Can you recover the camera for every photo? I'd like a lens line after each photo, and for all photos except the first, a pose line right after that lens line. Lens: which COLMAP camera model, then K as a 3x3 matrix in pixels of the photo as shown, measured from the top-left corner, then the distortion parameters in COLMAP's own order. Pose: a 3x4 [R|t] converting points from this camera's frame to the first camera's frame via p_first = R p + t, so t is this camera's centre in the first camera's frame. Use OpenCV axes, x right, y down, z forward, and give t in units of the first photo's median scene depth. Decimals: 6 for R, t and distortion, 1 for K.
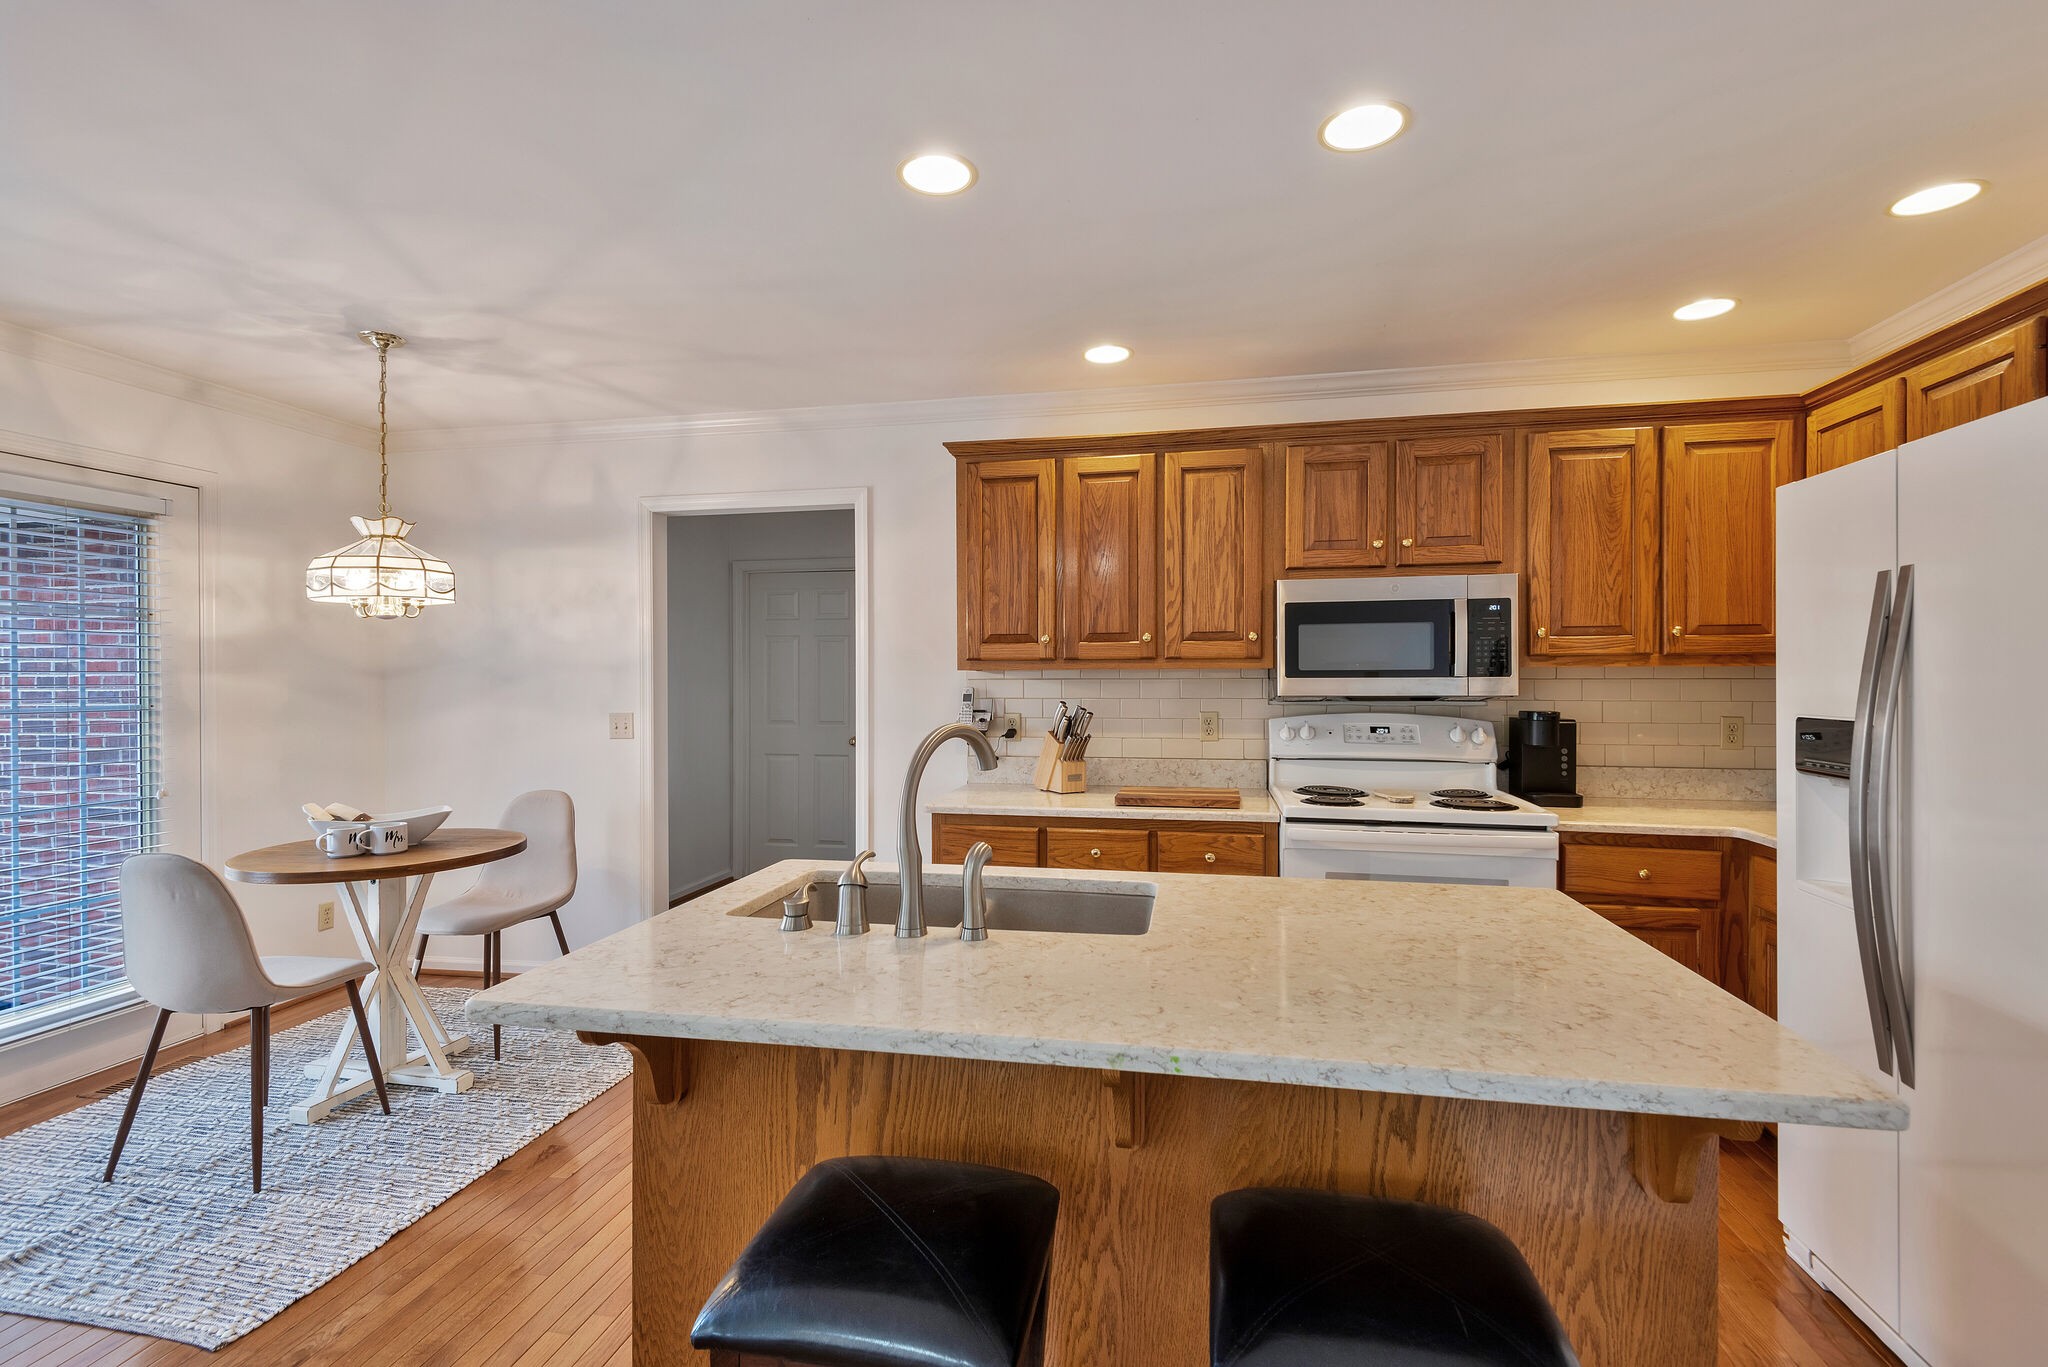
lens RADIAL K [[958.3, 0, 1021.2], [0, 958.3, 679.0], [0, 0, 1]] dist [-0.000872, -0.000169]
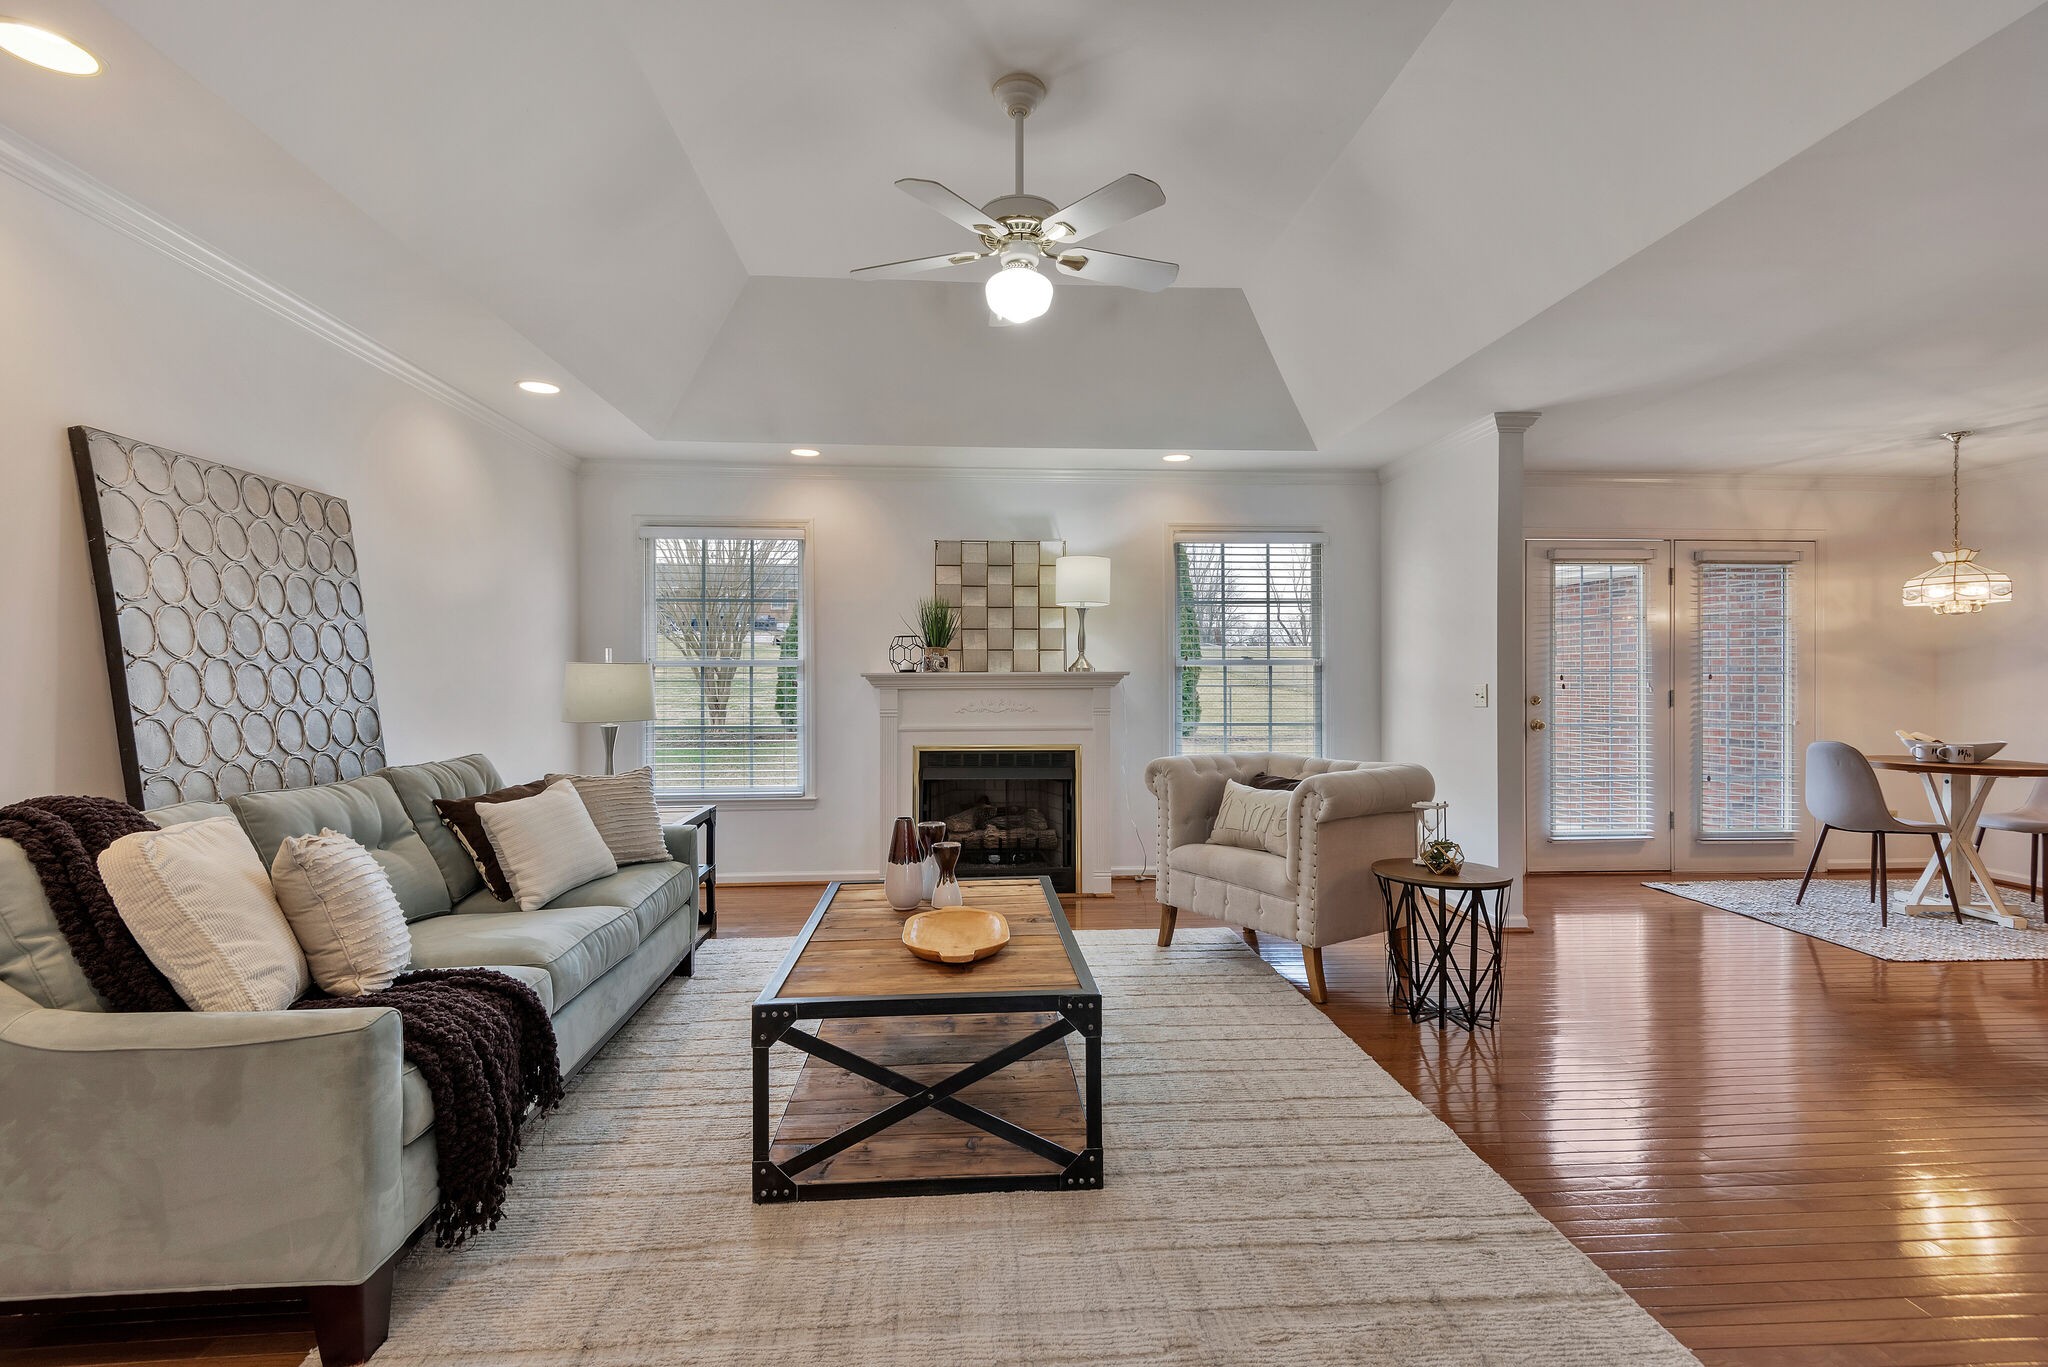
lens RADIAL K [[958.3, 0, 1021.2], [0, 958.3, 679.0], [0, 0, 1]] dist [-0.000872, -0.000169]
pose [[0.261907, 0.008874, -0.965052, 0.442536], [0.001345, 0.999953, 0.009560, 0.025201], [0.965092, -0.003802, 0.261883, -0.880090]]
